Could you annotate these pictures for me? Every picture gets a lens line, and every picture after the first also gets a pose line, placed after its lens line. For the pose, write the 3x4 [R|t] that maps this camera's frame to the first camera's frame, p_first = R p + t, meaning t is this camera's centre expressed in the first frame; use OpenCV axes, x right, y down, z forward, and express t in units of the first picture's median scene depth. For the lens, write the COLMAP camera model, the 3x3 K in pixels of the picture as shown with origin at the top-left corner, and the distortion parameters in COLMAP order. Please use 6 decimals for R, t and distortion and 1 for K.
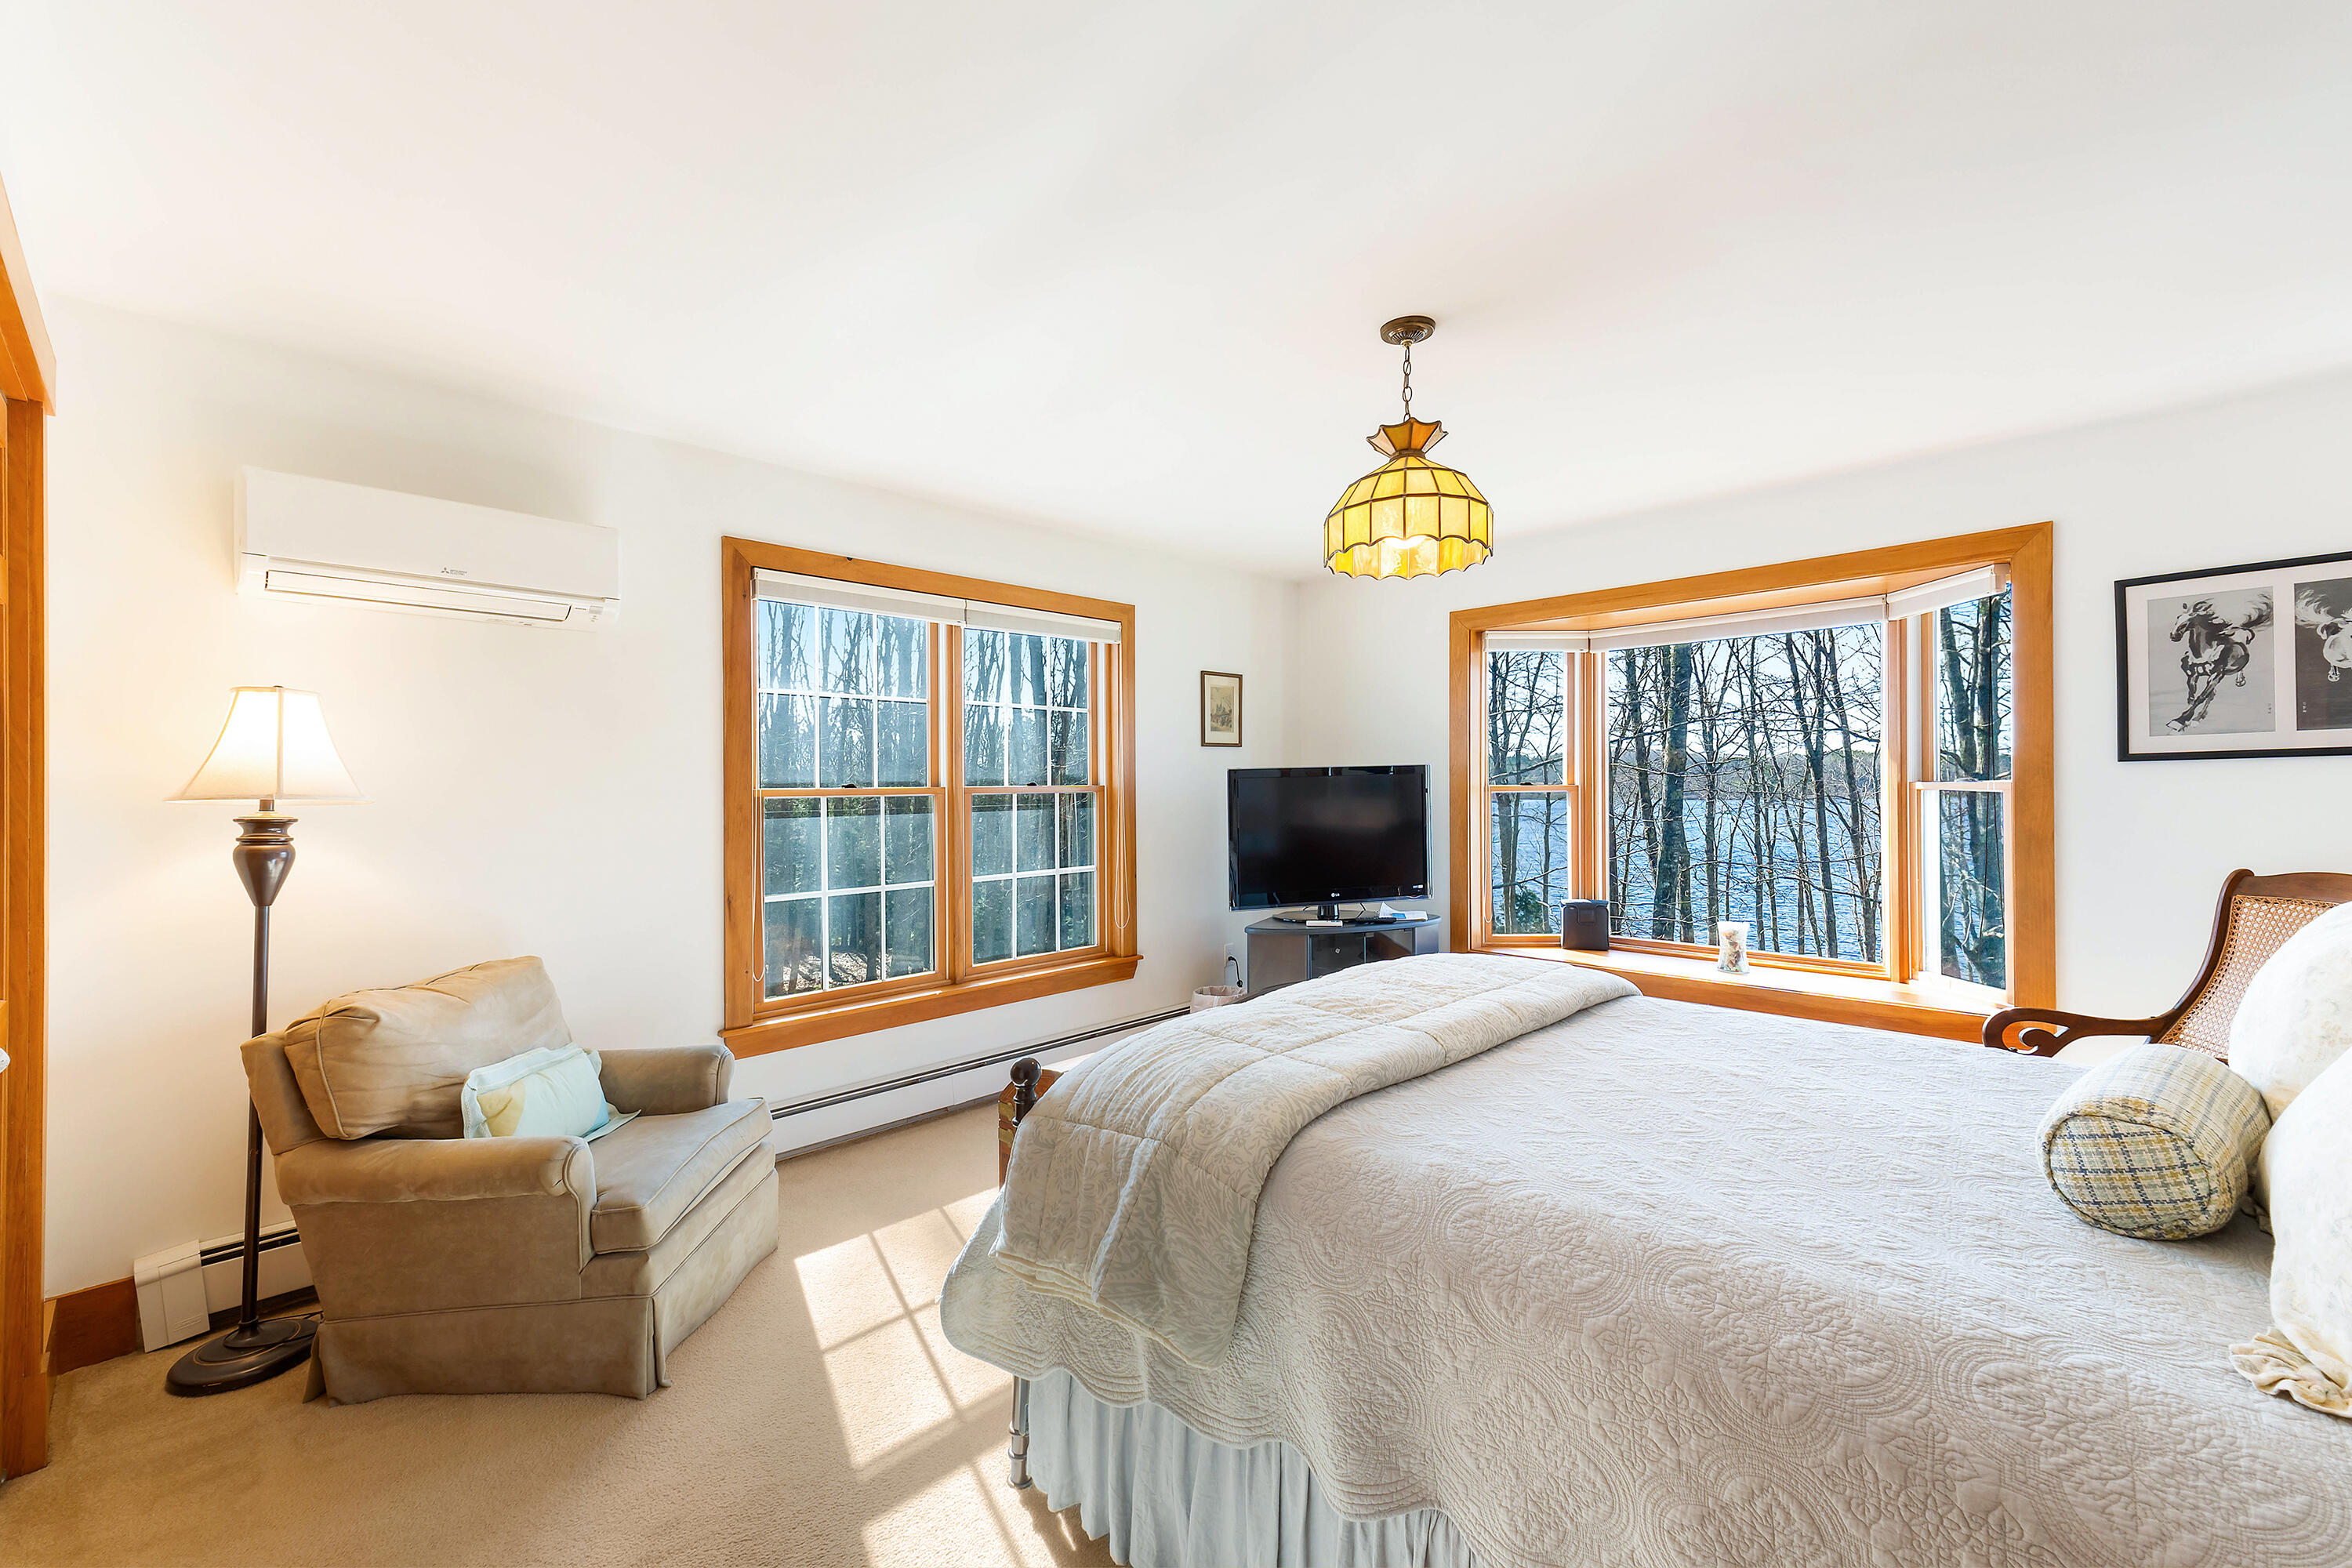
lens RADIAL K [[970.3, 0, 1125.8], [0, 970.3, 788.3], [0, 0, 1]] dist [-0.000039, -0.000137]
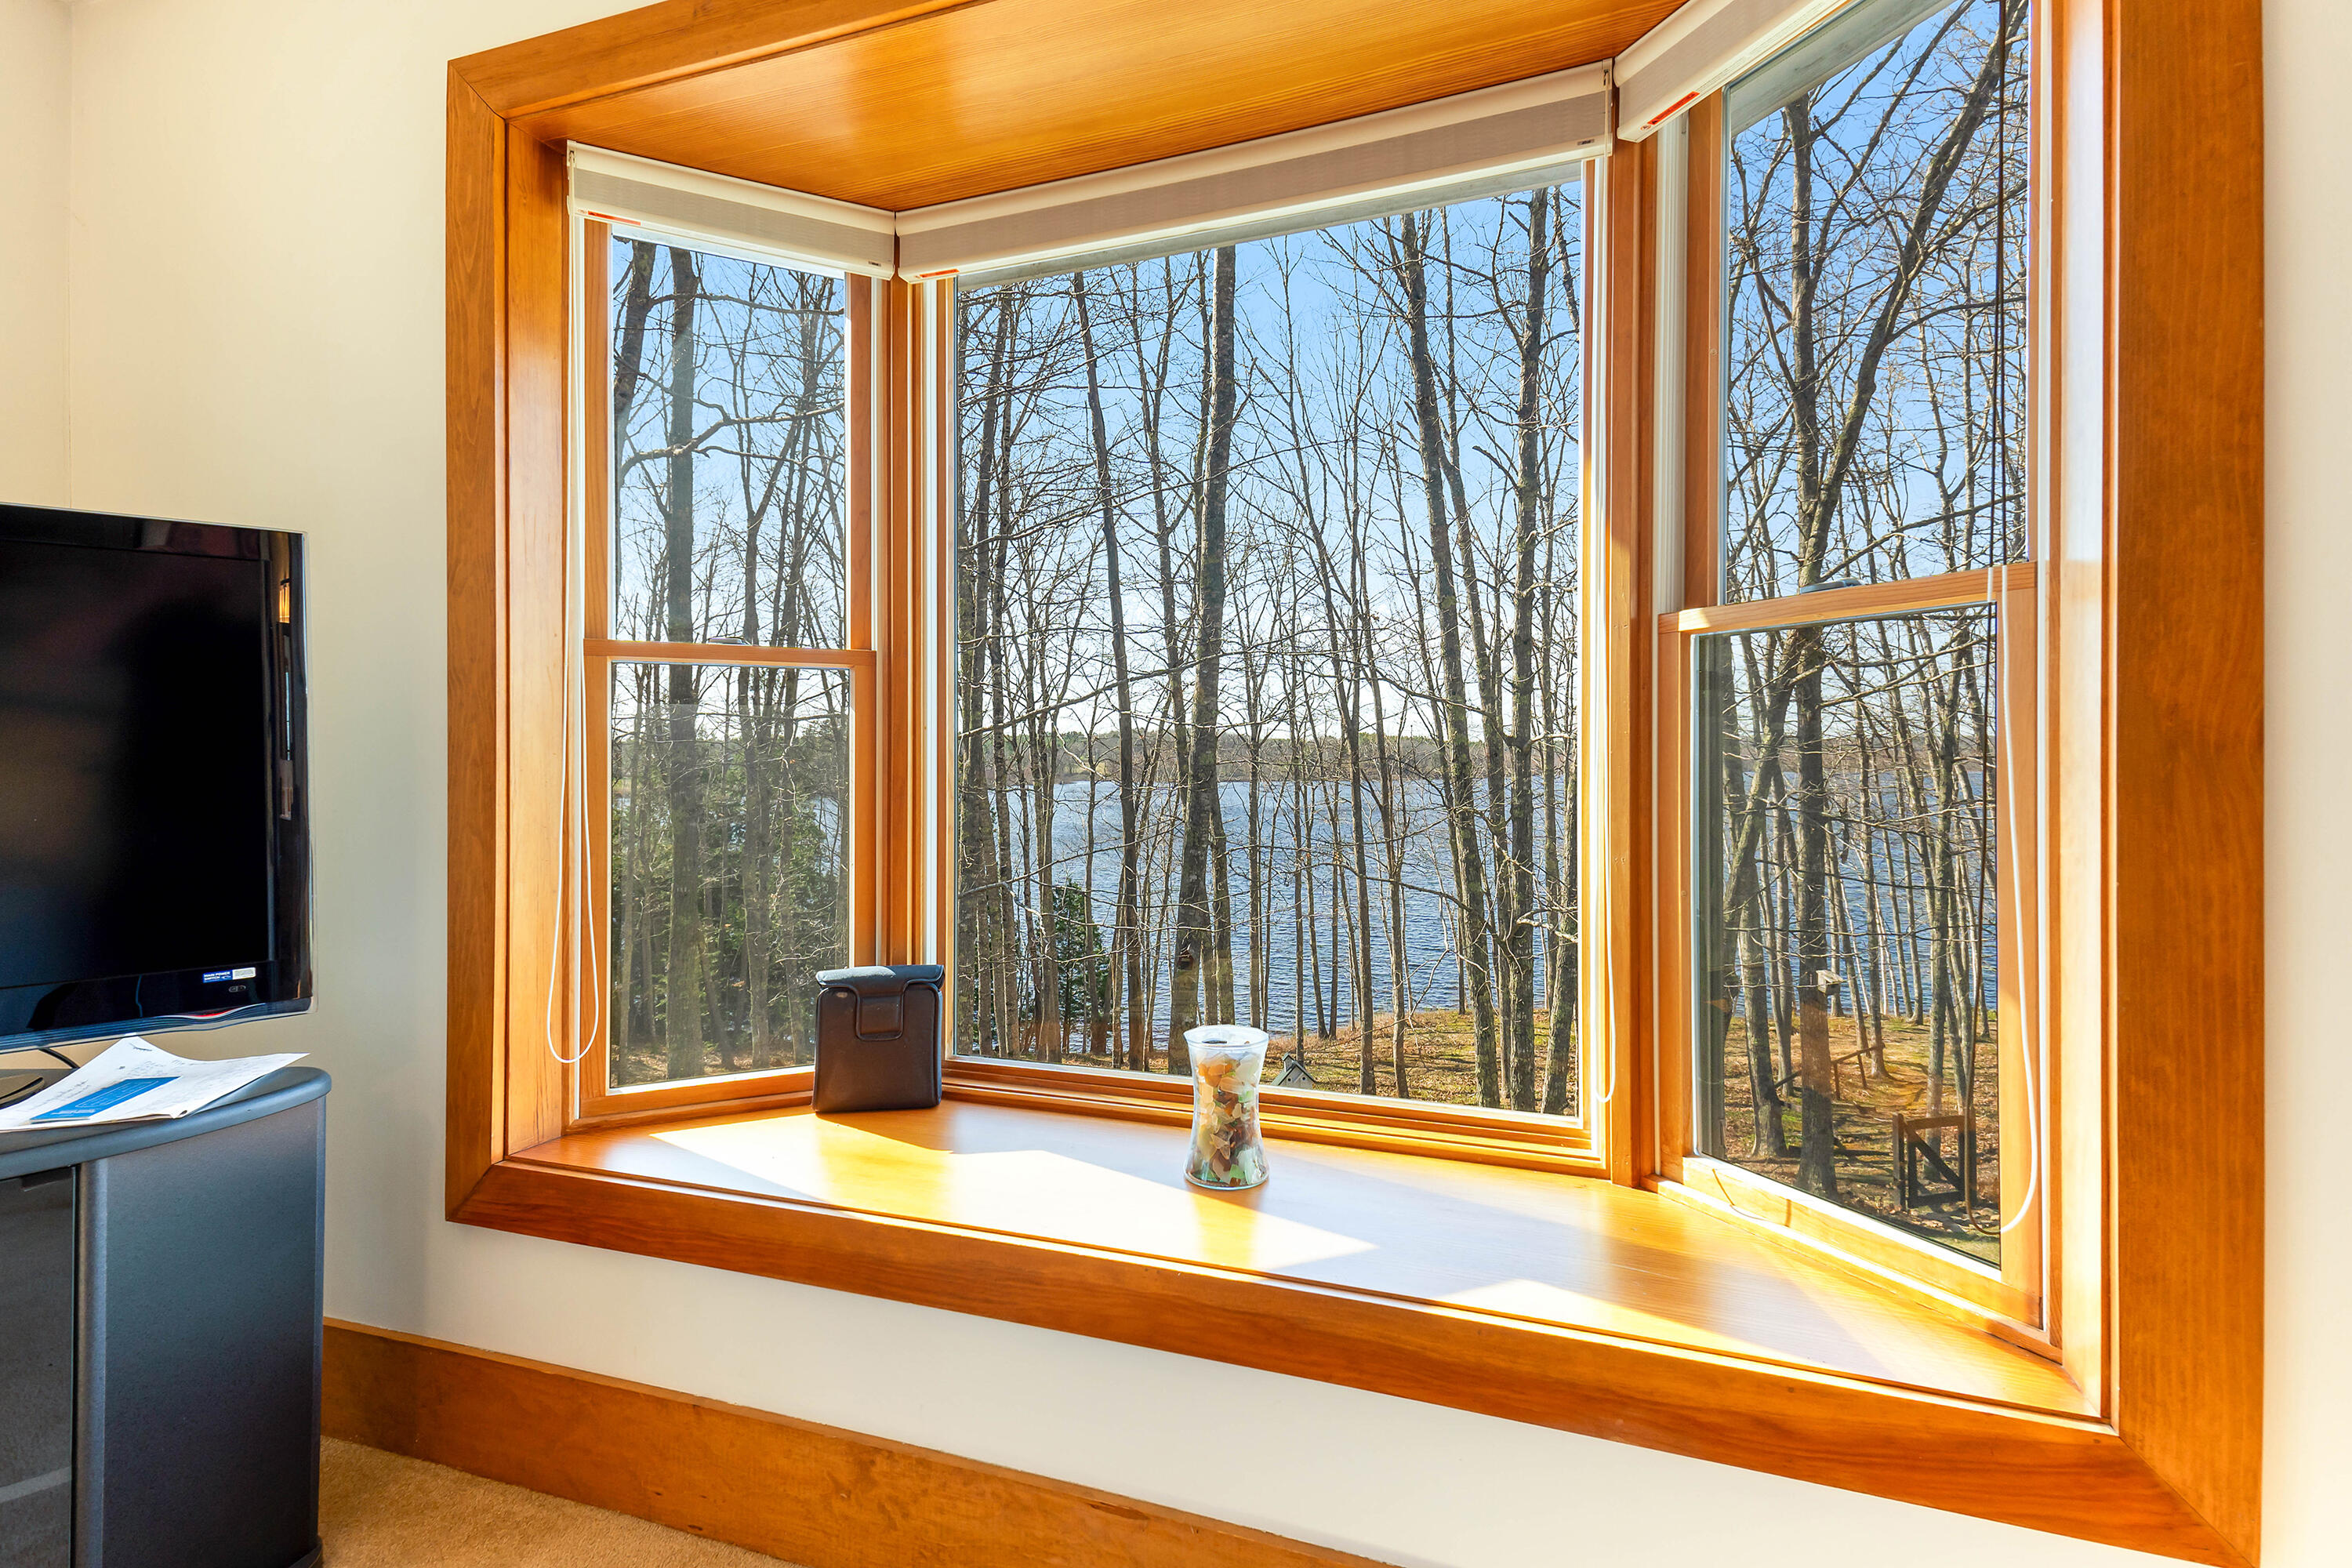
lens RADIAL K [[1085.8, 0, 1176.0], [0, 1085.8, 784.0], [0, 0, 1]] dist [0.000674, 0.000074]
pose [[0.893726, 0.000918, 0.448613, 0.134060], [-0.005873, 0.999936, 0.009655, 0.014701], [-0.448575, -0.011263, 0.893674, 0.204447]]
